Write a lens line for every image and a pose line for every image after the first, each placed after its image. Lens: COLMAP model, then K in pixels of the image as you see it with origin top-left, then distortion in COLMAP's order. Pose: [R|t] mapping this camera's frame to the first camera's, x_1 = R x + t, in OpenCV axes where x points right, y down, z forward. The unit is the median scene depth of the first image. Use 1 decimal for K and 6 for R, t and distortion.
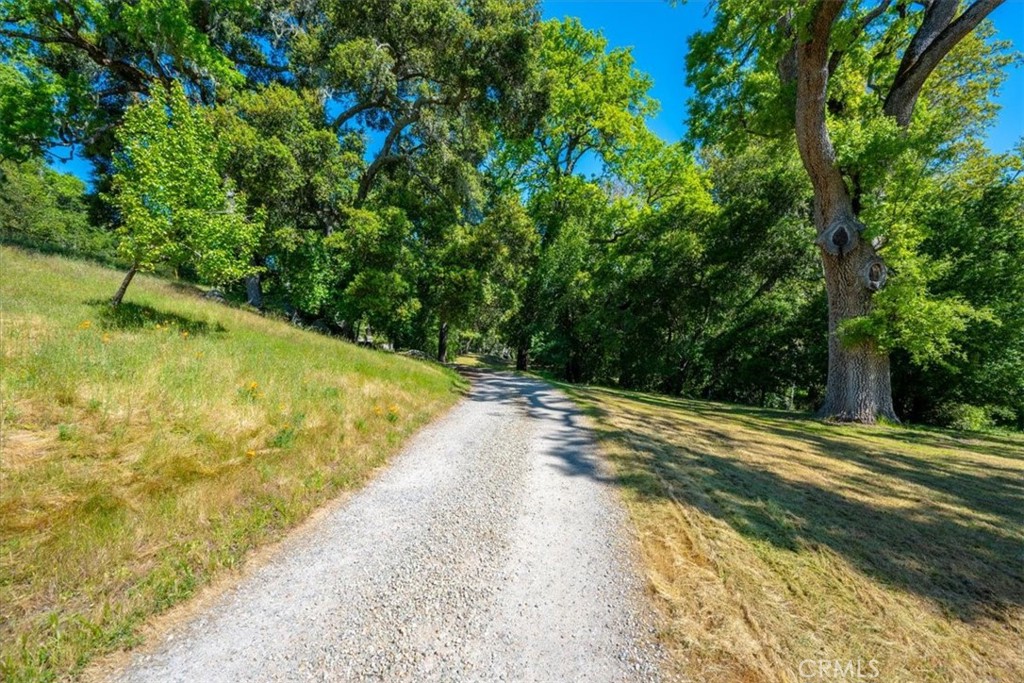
lens RADIAL K [[411.5, 0, 510.2], [0, 411.5, 341.5], [0, 0, 1]] dist [0.000017, -0.000004]
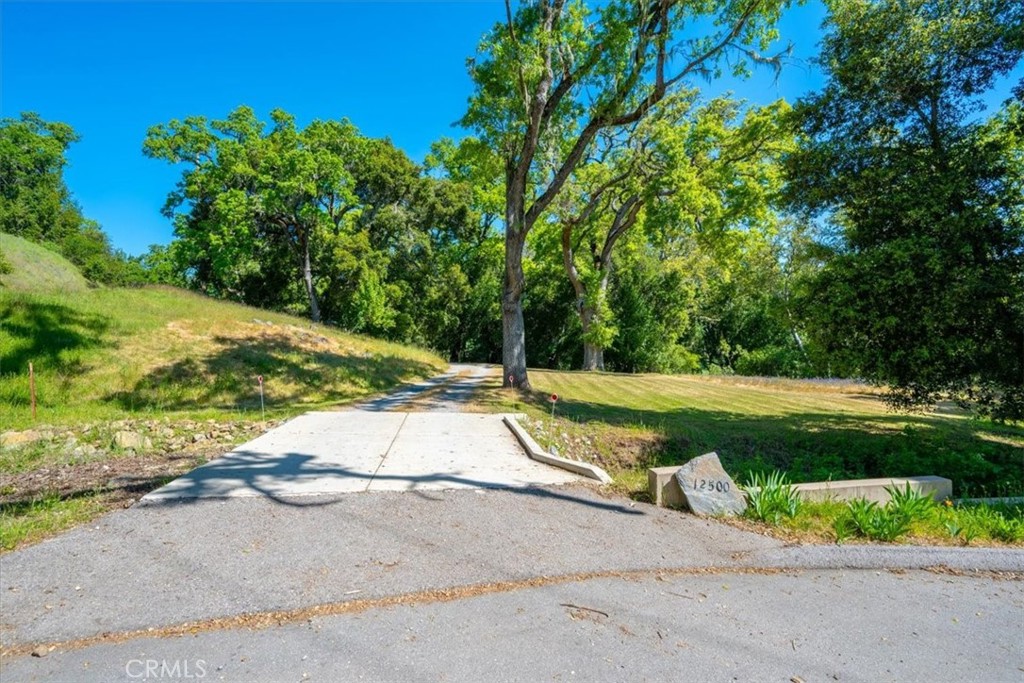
lens RADIAL K [[411.5, 0, 515.2], [0, 411.5, 346.4], [0, 0, 1]] dist [0.000017, -0.000004]
pose [[0.980001, -0.018097, 0.198168, -0.106616], [0.018286, 0.999832, 0.000875, 0.011170], [-0.198151, 0.002766, 0.980168, -0.862876]]
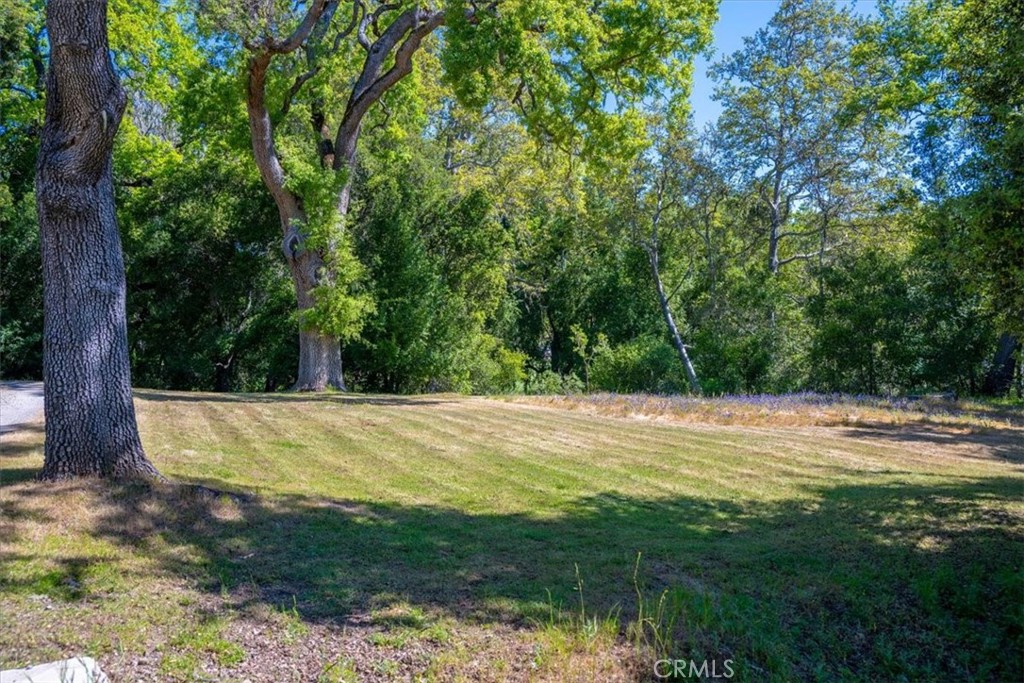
lens RADIAL K [[786.7, 0, 503.1], [0, 786.7, 350.5], [0, 0, 1]] dist [0.005301, -0.000354]
pose [[0.808172, -0.030002, 0.588181, -0.055270], [0.020024, 0.999524, 0.023470, 0.013803], [-0.588605, -0.007190, 0.808389, -0.688944]]
